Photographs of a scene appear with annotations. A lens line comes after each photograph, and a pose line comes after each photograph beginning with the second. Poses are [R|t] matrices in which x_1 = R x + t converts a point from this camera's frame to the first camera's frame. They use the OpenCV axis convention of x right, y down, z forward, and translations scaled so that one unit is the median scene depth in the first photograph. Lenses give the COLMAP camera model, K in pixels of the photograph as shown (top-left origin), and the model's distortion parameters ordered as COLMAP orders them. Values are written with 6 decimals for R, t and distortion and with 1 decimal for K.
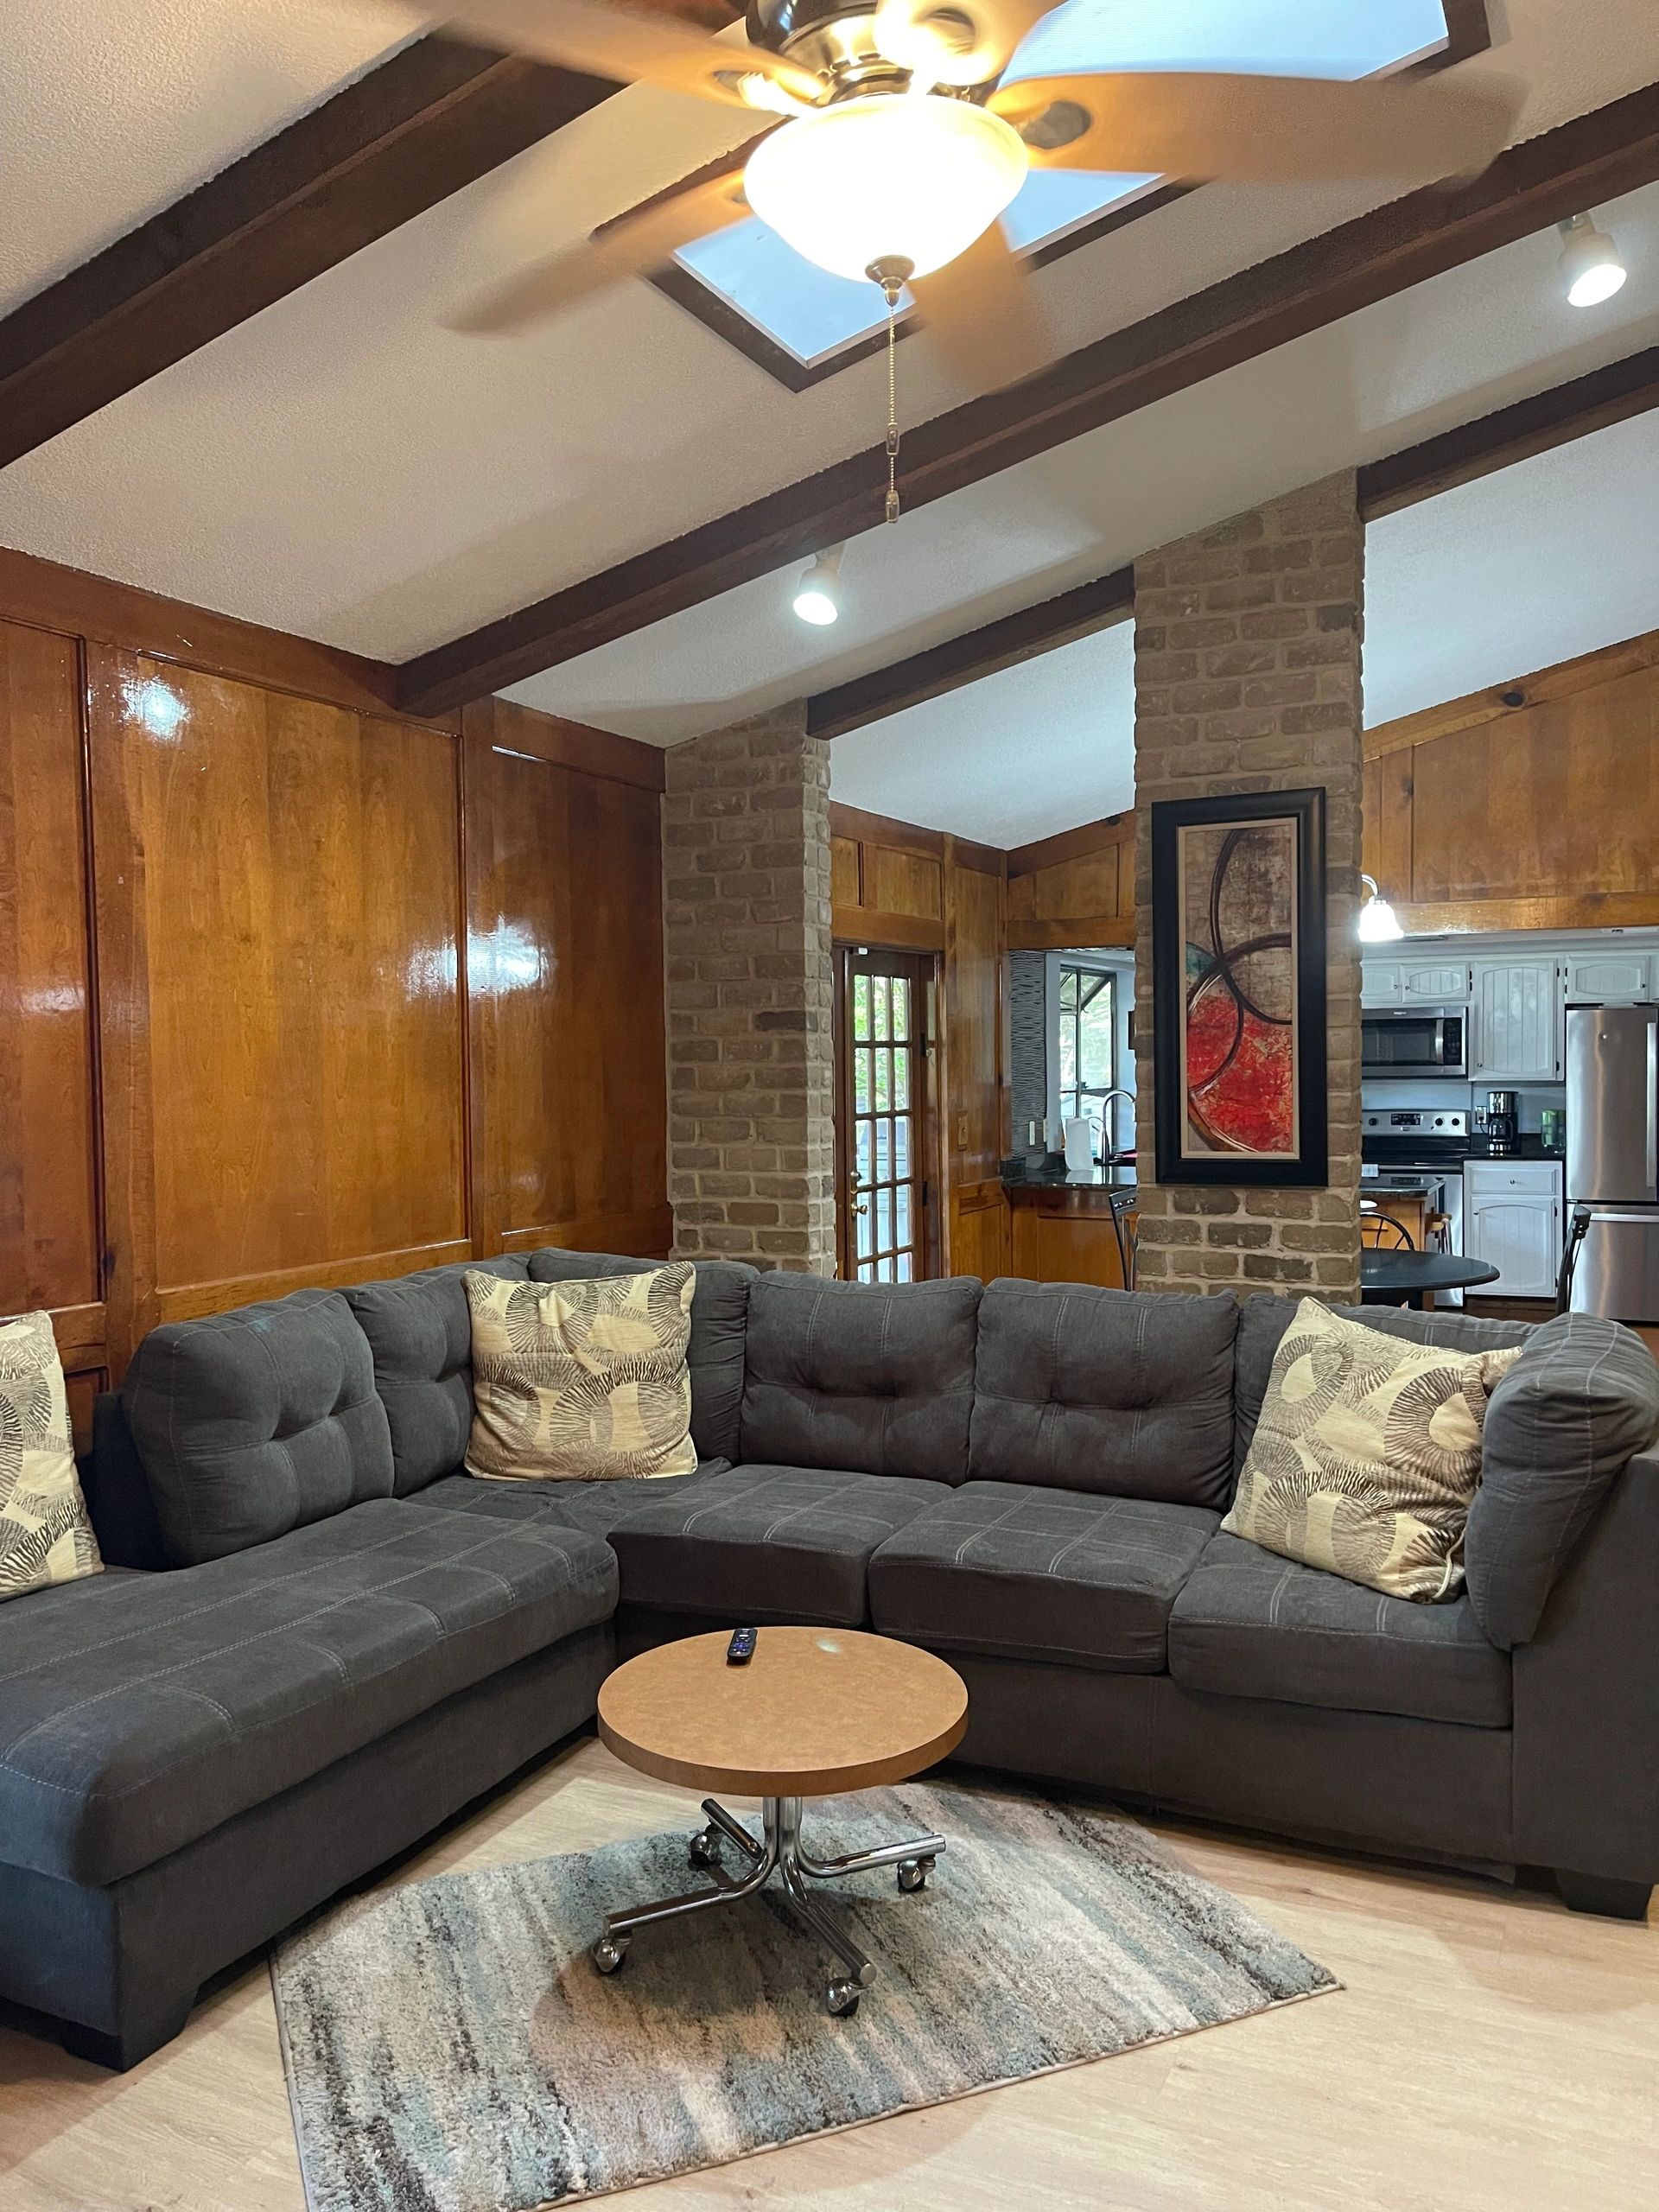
lens RADIAL K [[1662.7, 0, 819.7], [0, 1662.7, 1124.4], [0, 0, 1]] dist [0.062902, -0.087740]
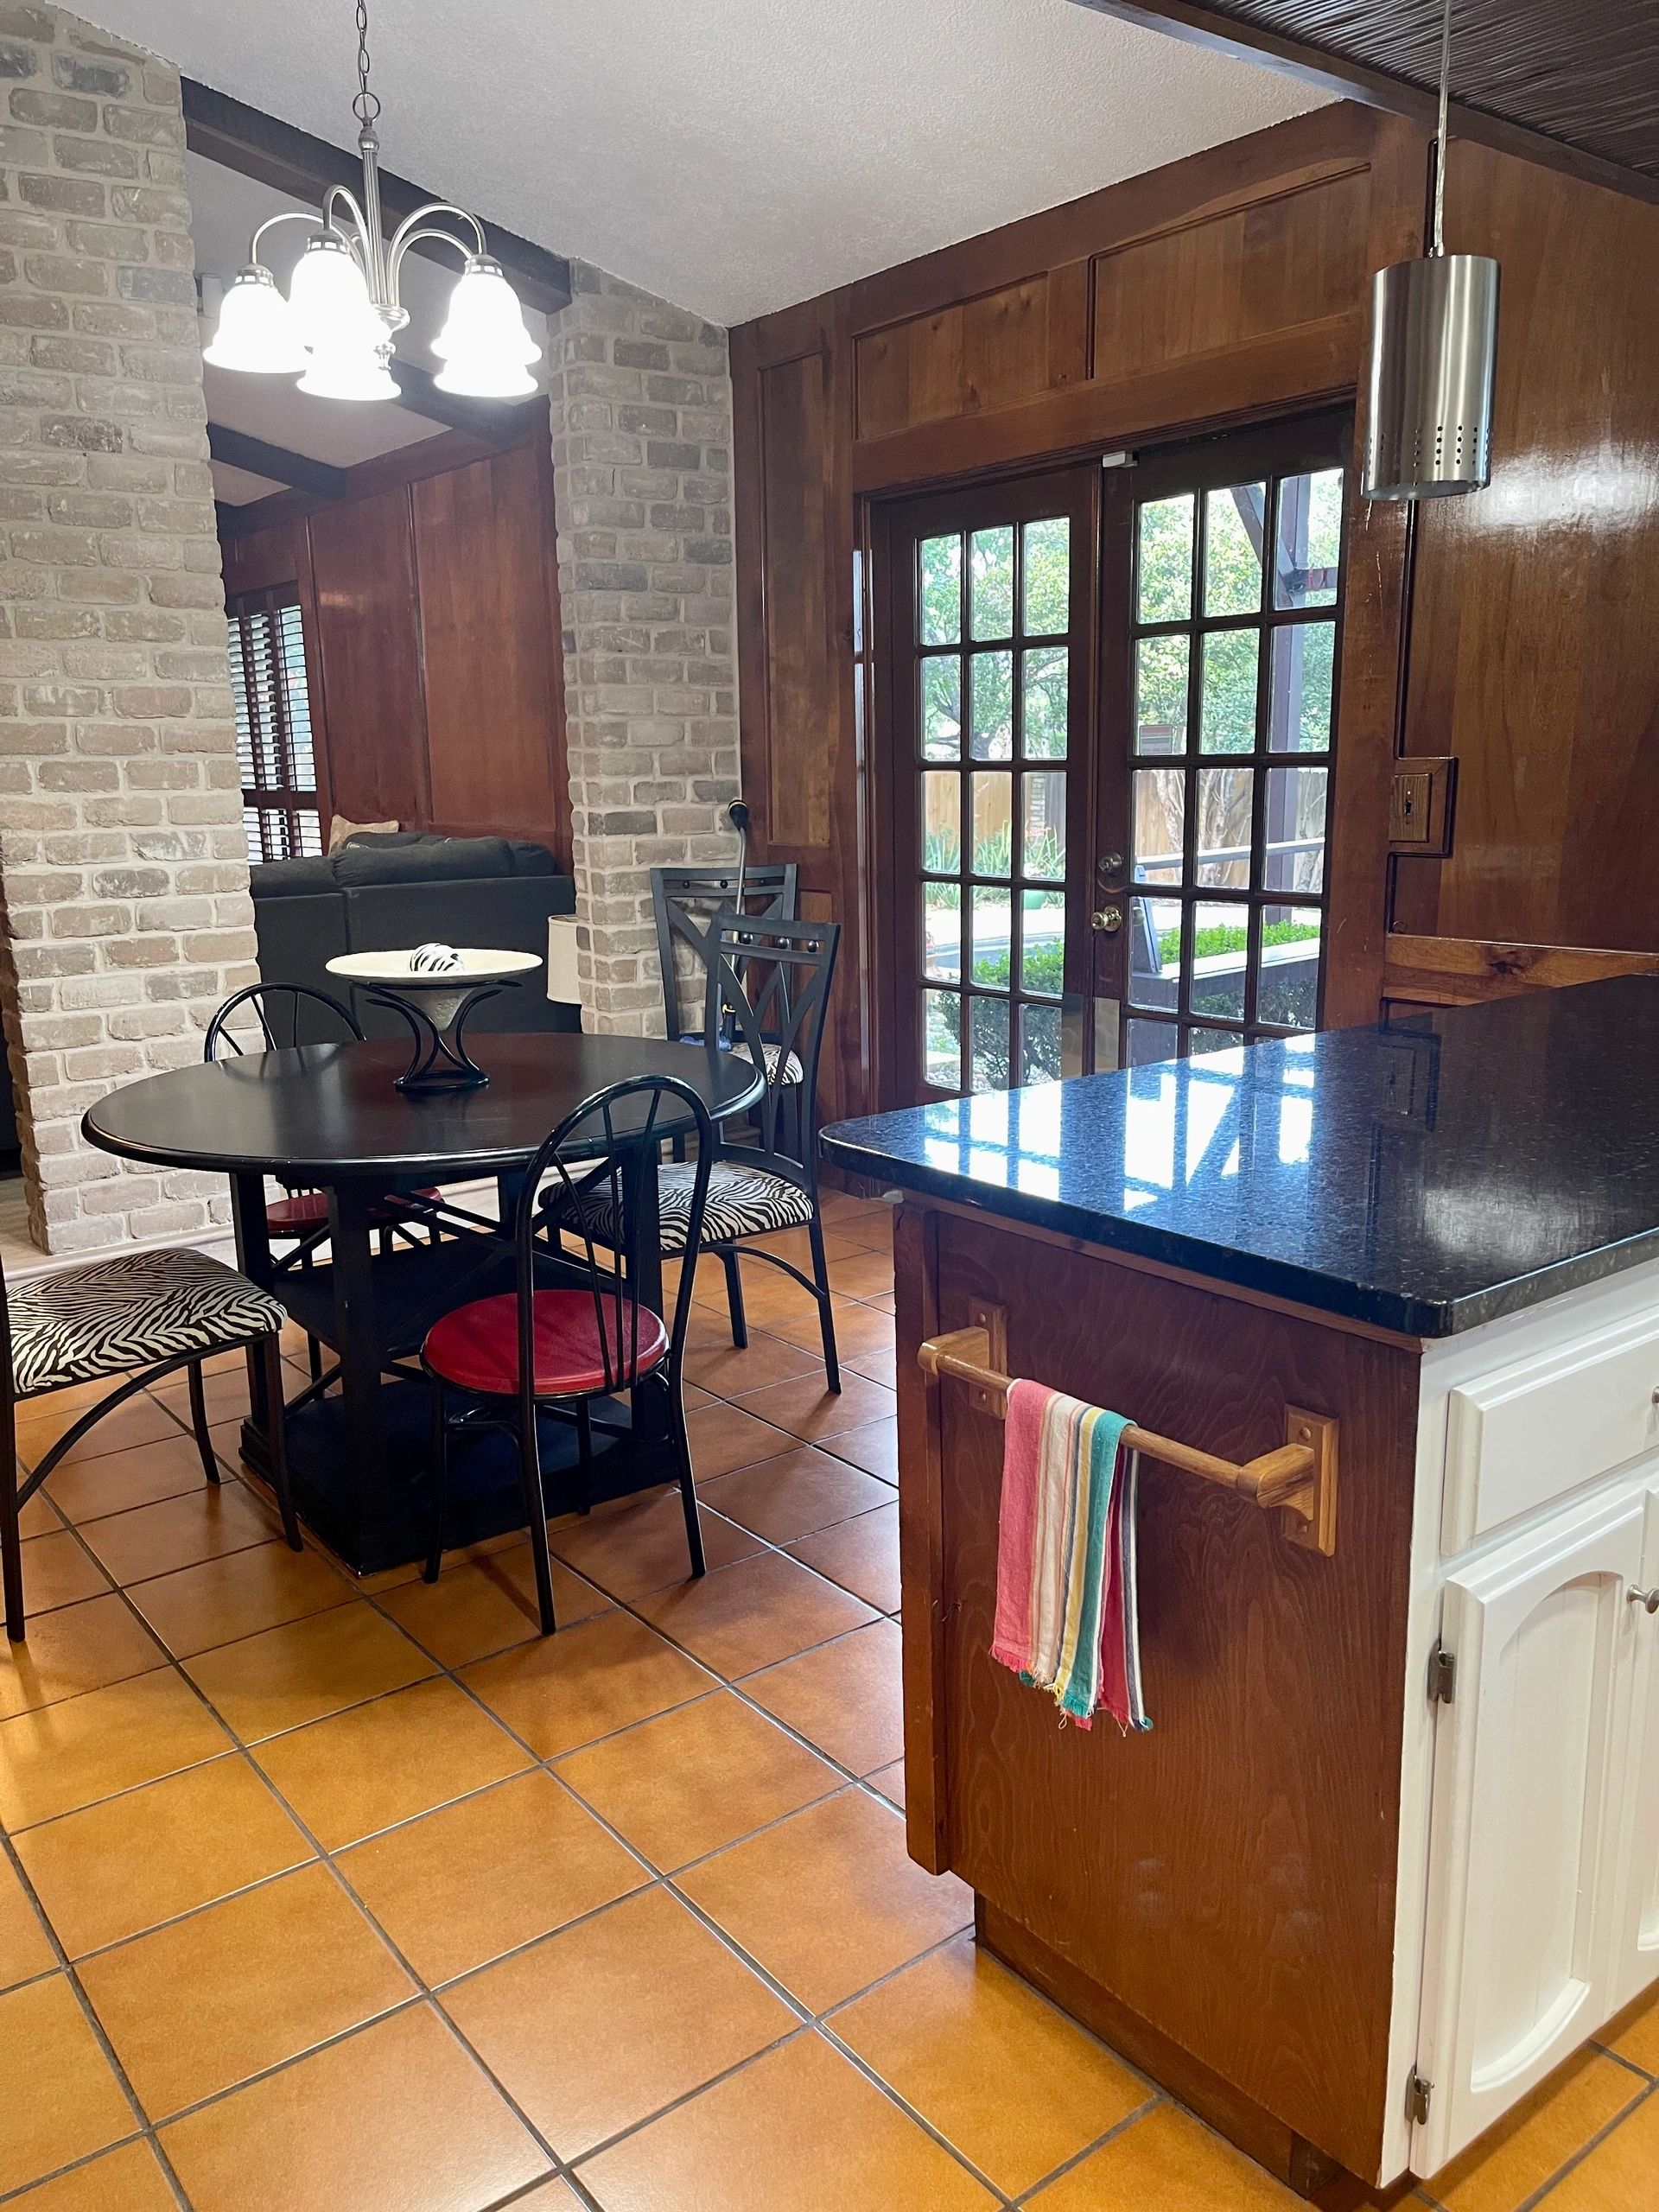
lens RADIAL K [[1671.1, 0, 826.8], [0, 1671.1, 1102.8], [0, 0, 1]] dist [0.062651, -0.086300]
pose [[-0.484870, 0.205089, -0.850199, 1.094030], [0.004217, 0.972653, 0.232223, -0.047675], [0.874576, 0.109013, -0.472476, 2.176356]]
